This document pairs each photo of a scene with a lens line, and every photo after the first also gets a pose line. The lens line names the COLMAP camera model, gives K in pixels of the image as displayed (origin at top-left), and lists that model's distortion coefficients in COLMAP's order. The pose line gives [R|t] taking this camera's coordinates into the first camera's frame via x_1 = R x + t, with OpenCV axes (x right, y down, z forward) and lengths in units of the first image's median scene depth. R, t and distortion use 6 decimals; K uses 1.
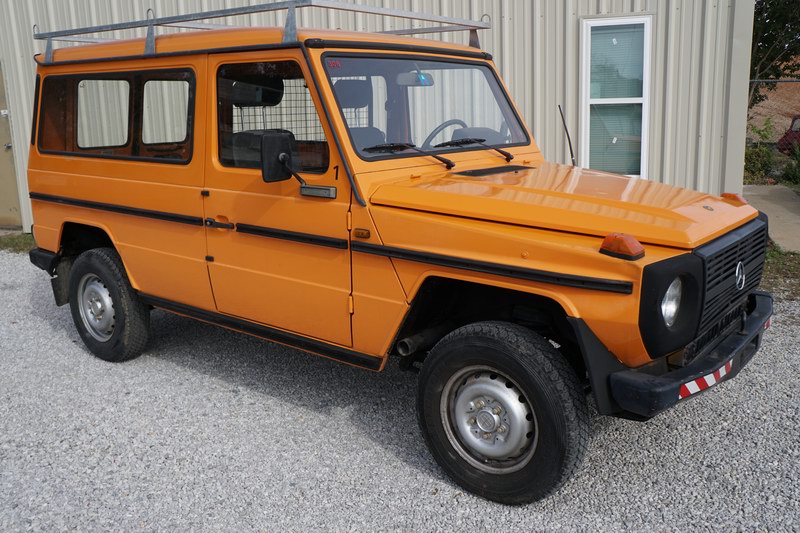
lens RADIAL K [[759.1, 0, 394.9], [0, 759.1, 269.9], [0, 0, 1]] dist [-0.124022, 0.227850]
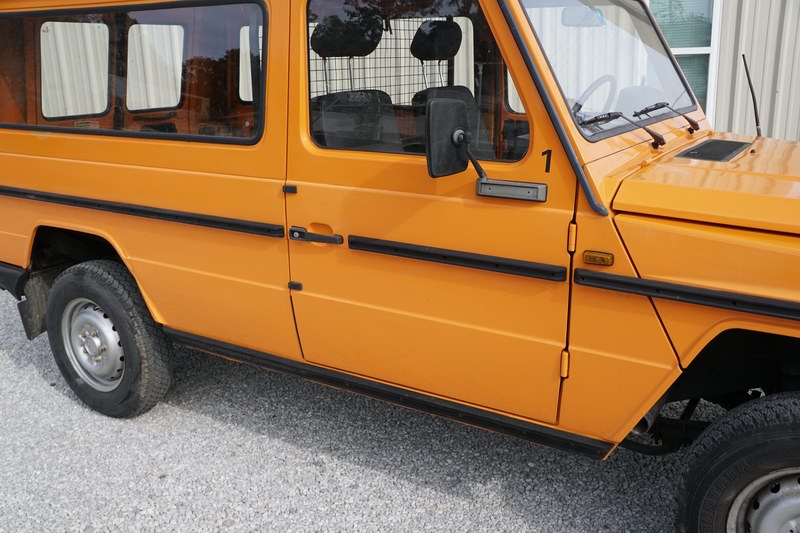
lens RADIAL K [[759.1, 0, 394.9], [0, 759.1, 269.9], [0, 0, 1]] dist [-0.124022, 0.227850]
pose [[0.993482, -0.036059, 0.108134, -0.271403], [0.029966, 0.997898, 0.057458, -0.077104], [-0.109978, -0.053843, 0.992475, 0.383907]]
